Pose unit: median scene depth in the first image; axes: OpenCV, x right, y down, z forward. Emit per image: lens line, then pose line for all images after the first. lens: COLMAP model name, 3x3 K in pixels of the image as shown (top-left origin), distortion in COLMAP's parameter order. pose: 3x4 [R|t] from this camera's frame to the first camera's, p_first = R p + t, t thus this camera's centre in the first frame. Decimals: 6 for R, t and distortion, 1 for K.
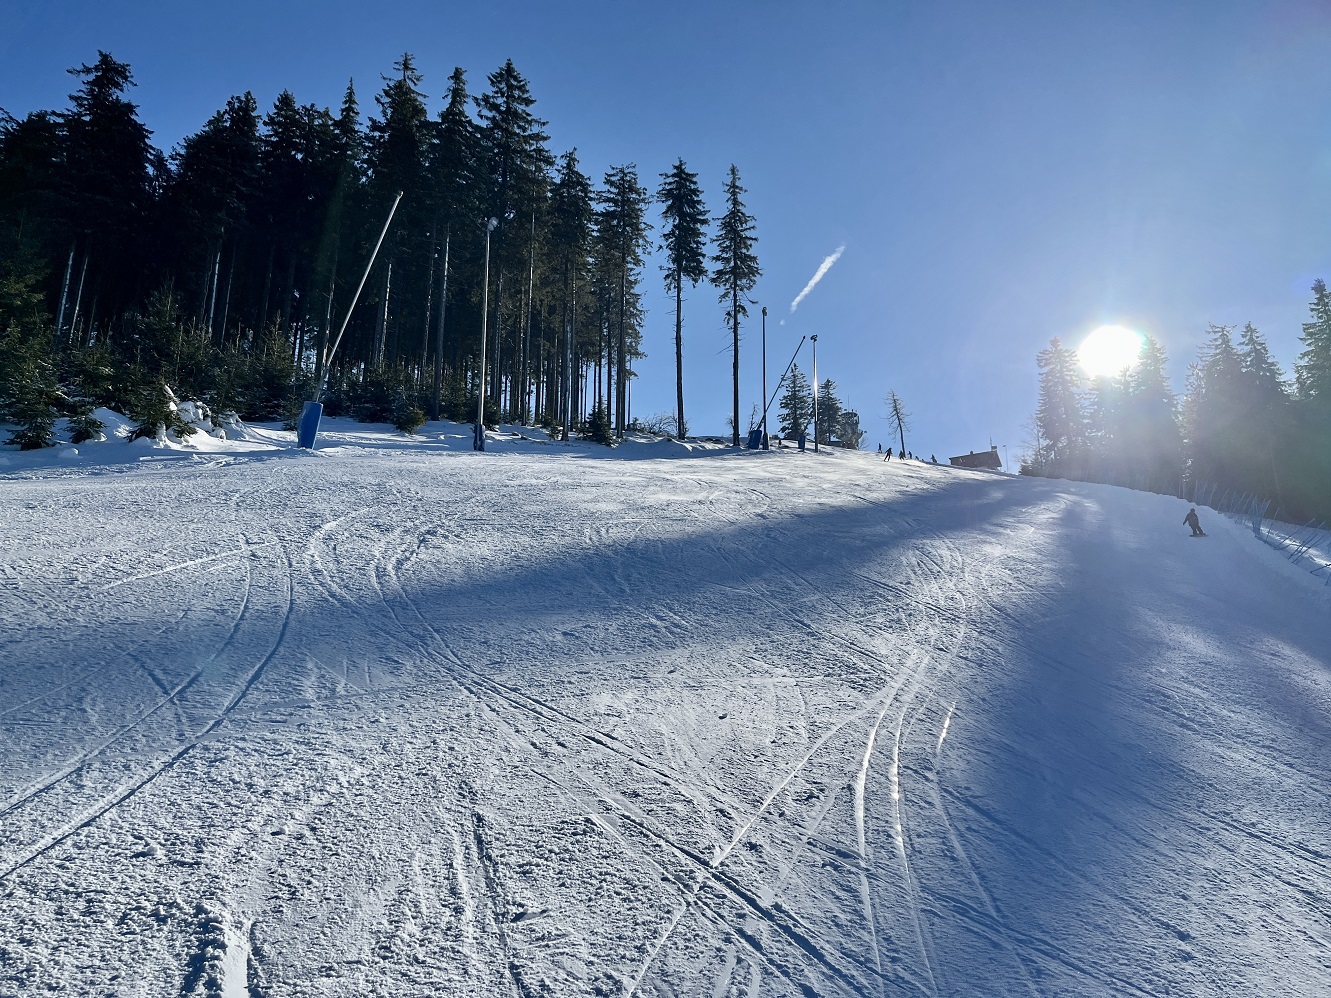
lens RADIAL K [[1013.9, 0, 602.2], [0, 1013.9, 478.2], [0, 0, 1]] dist [-0.000314, -0.036253]
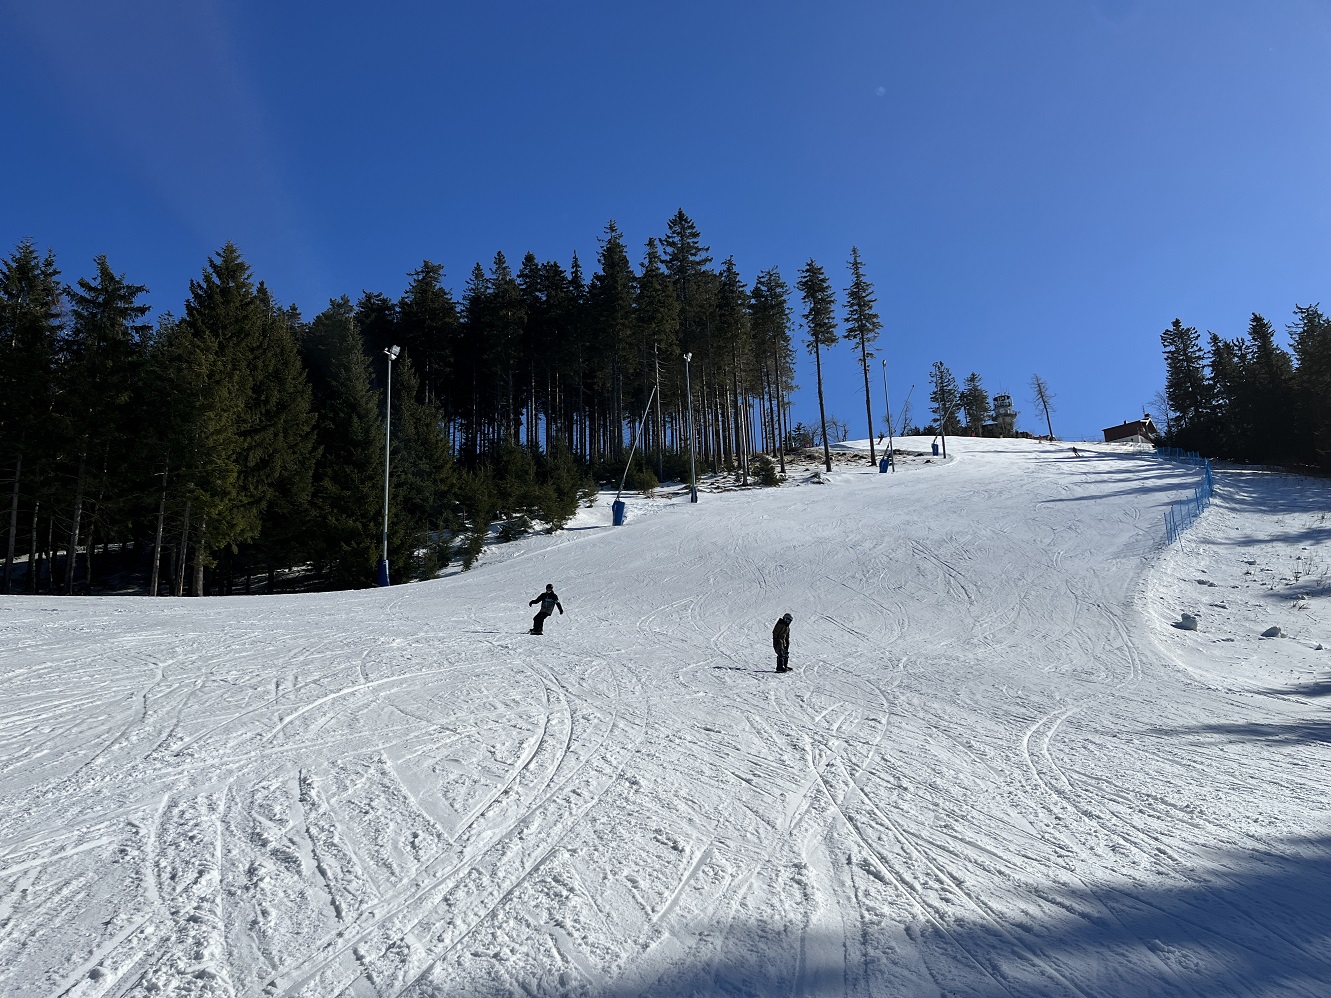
lens RADIAL K [[1013.9, 0, 624.7], [0, 1013.9, 501.2], [0, 0, 1]] dist [-0.000314, -0.036253]
pose [[0.984639, -0.087374, -0.151170, 0.008002], [0.091831, 0.995515, 0.022747, -0.040619], [0.148505, -0.036279, 0.988246, -0.354277]]
